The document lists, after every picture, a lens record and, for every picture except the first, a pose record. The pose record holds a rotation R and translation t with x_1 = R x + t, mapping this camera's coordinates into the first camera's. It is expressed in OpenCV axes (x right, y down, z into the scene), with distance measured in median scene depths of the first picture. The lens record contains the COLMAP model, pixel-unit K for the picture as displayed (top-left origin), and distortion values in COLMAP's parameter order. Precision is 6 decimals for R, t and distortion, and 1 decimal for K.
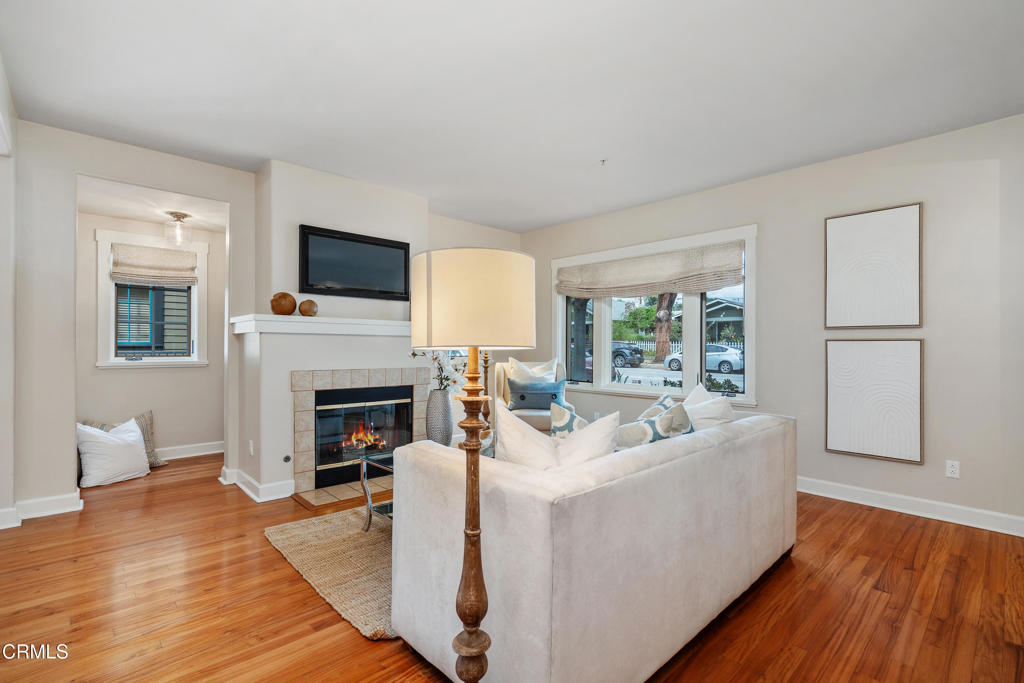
lens RADIAL K [[470.7, 0, 506.2], [0, 470.7, 344.7], [0, 0, 1]] dist [-0.001095, 0.000268]
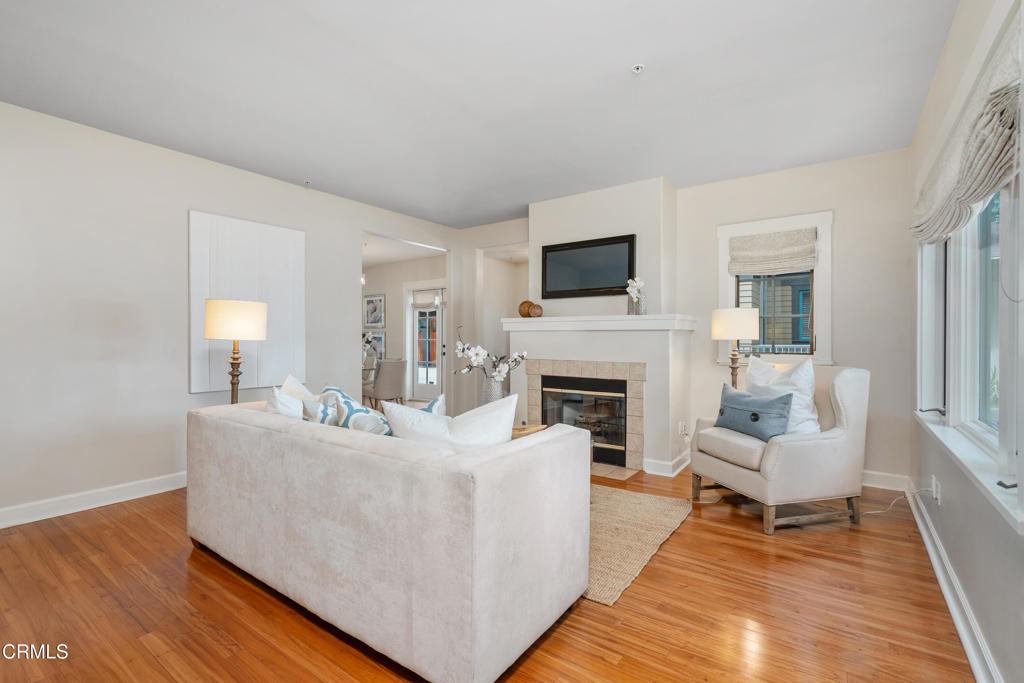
lens RADIAL K [[470.7, 0, 508.9], [0, 470.7, 342.6], [0, 0, 1]] dist [-0.001095, 0.000268]
pose [[0.198023, -0.000365, -0.980197, 0.805540], [-0.001404, 0.999999, -0.000656, 0.010355], [0.980196, 0.001506, 0.198023, 0.647639]]
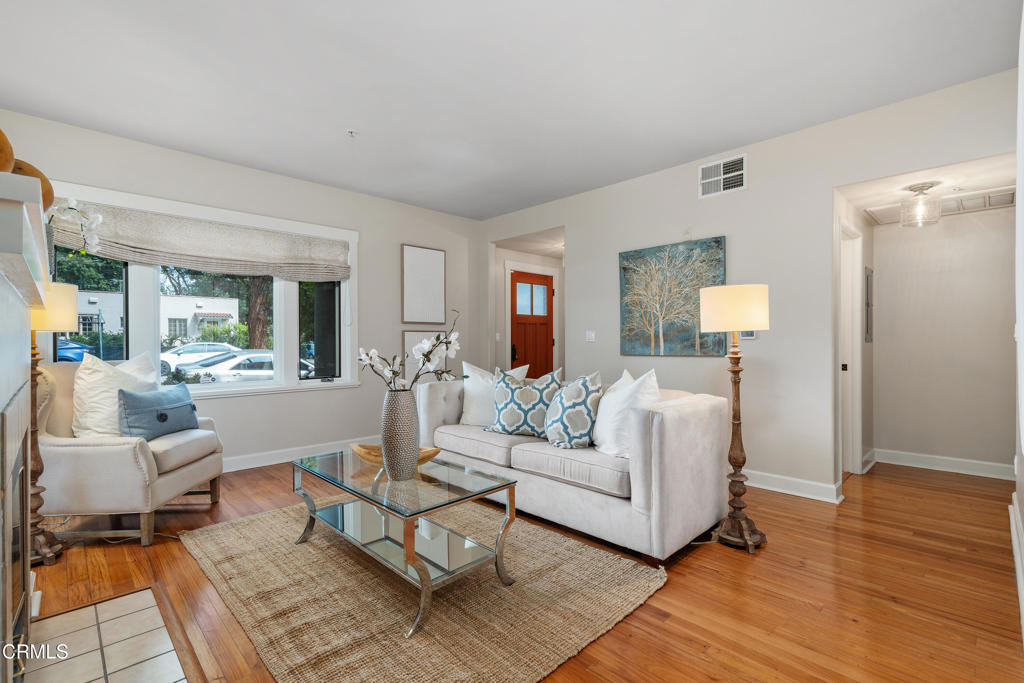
lens RADIAL K [[470.7, 0, 505.4], [0, 470.7, 342.3], [0, 0, 1]] dist [-0.001095, 0.000268]
pose [[-0.017525, -0.007497, 0.999818, -0.724708], [0.002896, 0.999967, 0.007549, 0.013708], [-0.999842, 0.003028, -0.017503, 0.714201]]
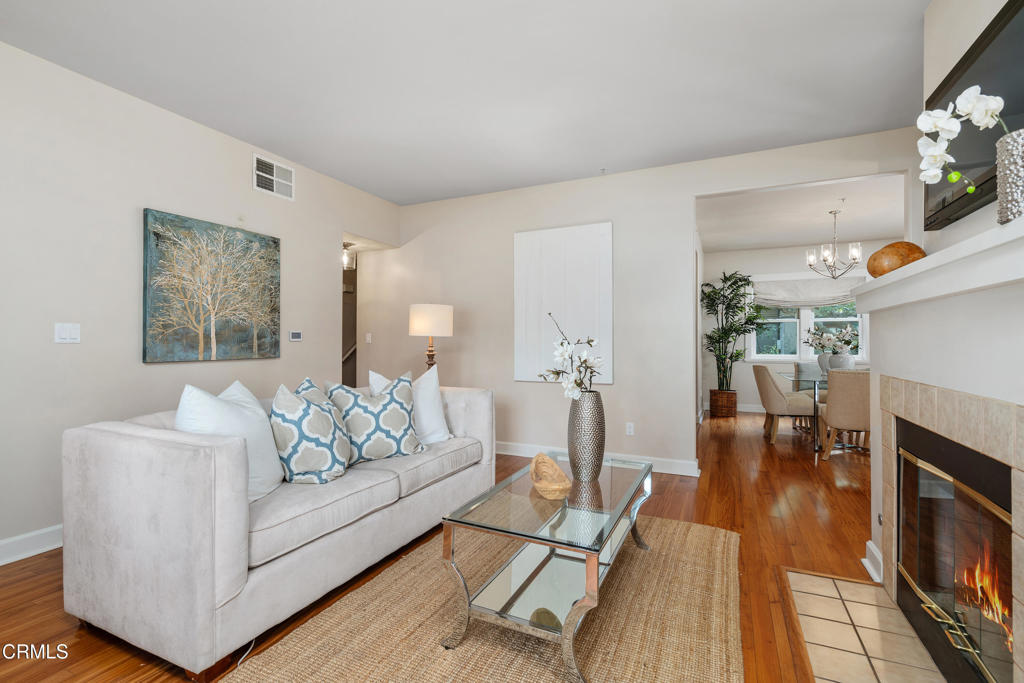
lens RADIAL K [[470.7, 0, 508.0], [0, 470.7, 339.5], [0, 0, 1]] dist [-0.001095, 0.000268]
pose [[-0.927347, -0.009074, -0.374092, 0.192788], [-0.007027, 0.999952, -0.006837, 0.017134], [0.374136, -0.003712, -0.927367, 1.354700]]
